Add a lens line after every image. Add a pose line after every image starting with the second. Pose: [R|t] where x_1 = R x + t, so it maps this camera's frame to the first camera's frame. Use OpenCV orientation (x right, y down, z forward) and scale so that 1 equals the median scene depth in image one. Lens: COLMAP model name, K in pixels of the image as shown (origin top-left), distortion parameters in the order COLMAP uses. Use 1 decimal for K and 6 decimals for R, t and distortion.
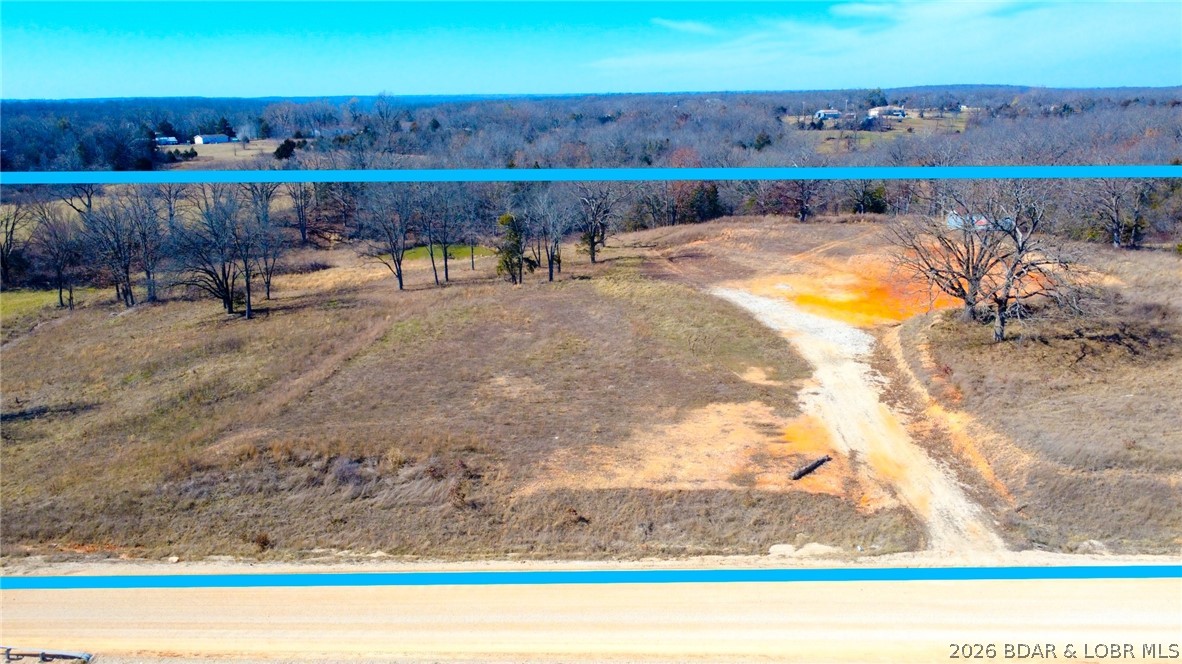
lens RADIAL K [[888.0, 0, 591.5], [0, 888.0, 328.7], [0, 0, 1]] dist [0.011352, 0.002440]
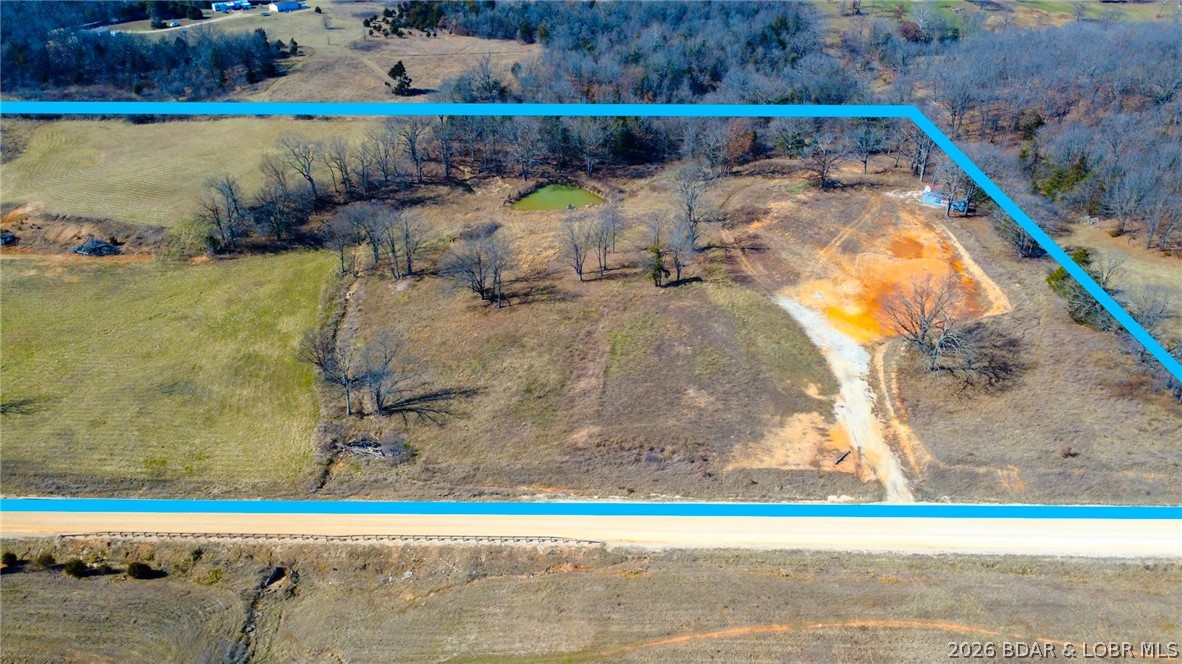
lens RADIAL K [[888.0, 0, 593.3], [0, 888.0, 332.5], [0, 0, 1]] dist [0.011352, 0.002440]
pose [[0.999469, 0.004765, 0.032249, -0.459734], [-0.013168, 0.963976, 0.265664, -0.722692], [-0.029821, -0.265947, 0.963526, -1.106074]]
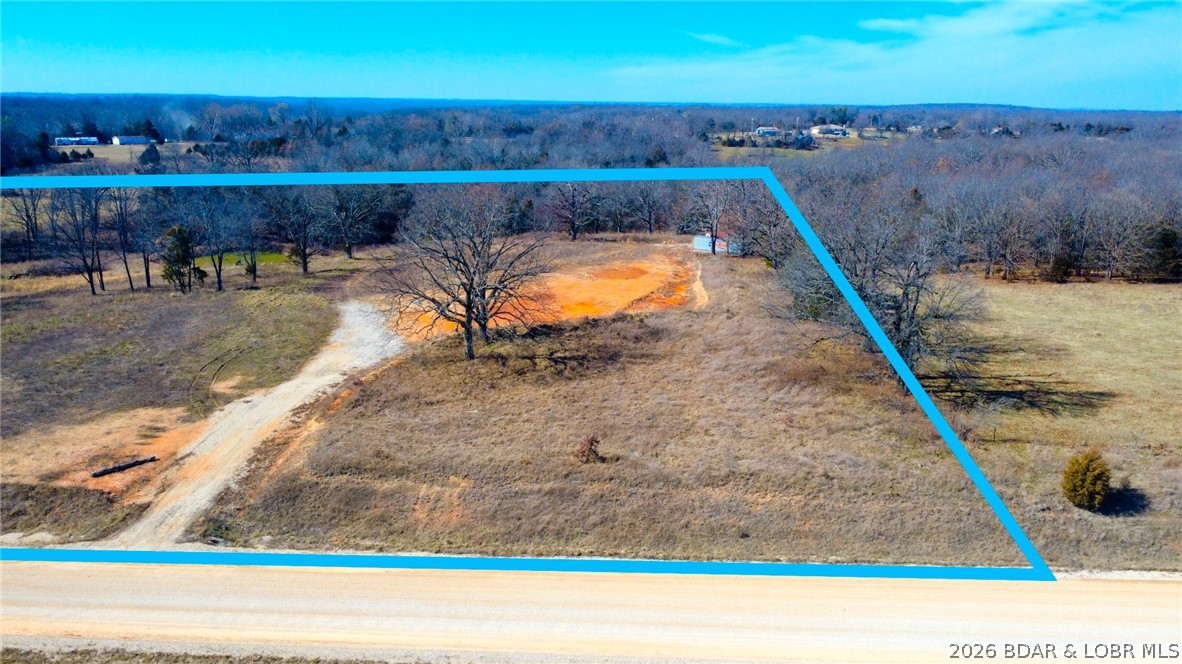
lens RADIAL K [[888.0, 0, 592.3], [0, 888.0, 334.1], [0, 0, 1]] dist [0.011352, 0.002440]
pose [[0.999494, 0.029543, -0.011759, 0.739364], [-0.029575, 0.999559, -0.002567, -0.021842], [0.011678, 0.002913, 0.999928, -0.097418]]
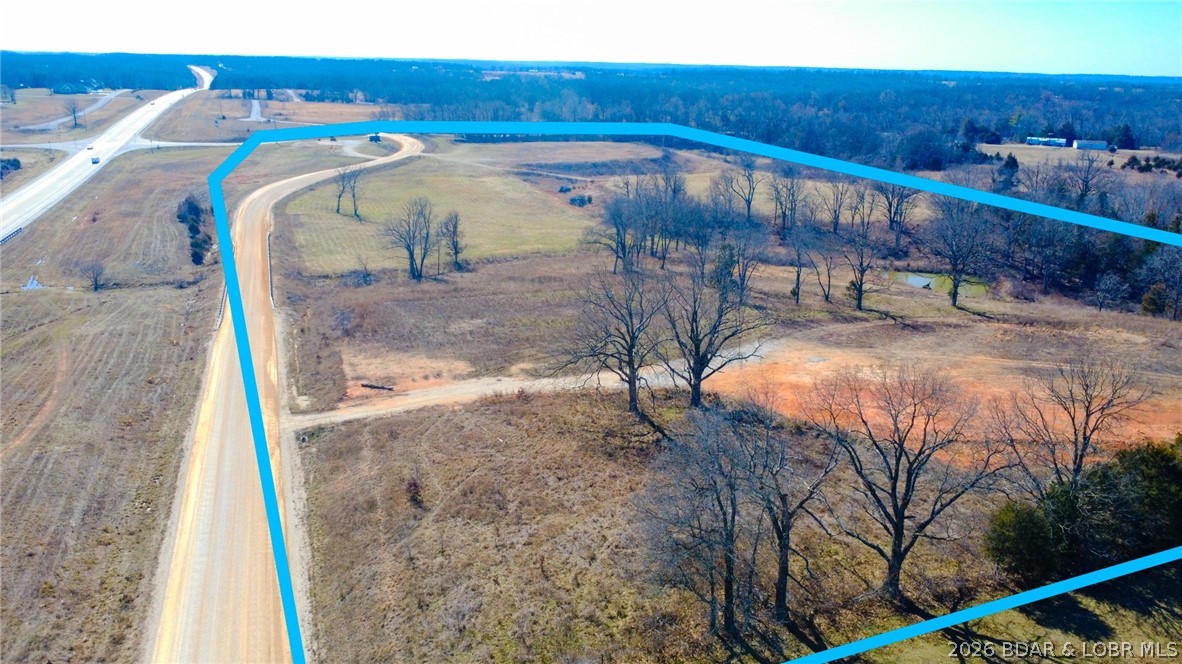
lens RADIAL K [[888.0, 0, 590.3], [0, 888.0, 331.4], [0, 0, 1]] dist [0.011352, 0.002440]
pose [[0.401657, 0.284535, -0.870467, 1.696684], [-0.259855, 0.946851, 0.189599, -0.348105], [0.878150, 0.150041, 0.454247, 0.485062]]
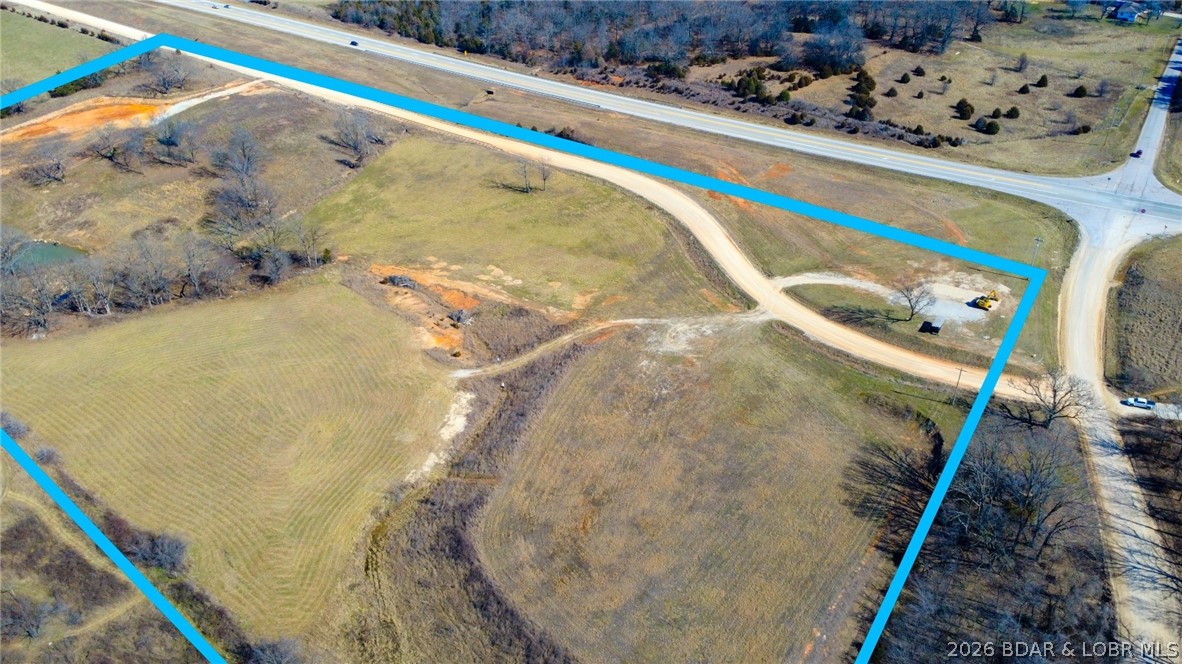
lens RADIAL K [[888.0, 0, 590.4], [0, 888.0, 333.2], [0, 0, 1]] dist [0.011352, 0.002440]
pose [[-0.857280, -0.264590, 0.441659, -4.739519], [0.161257, 0.676685, 0.718397, -2.660557], [-0.488944, 0.687088, -0.537442, 4.123006]]
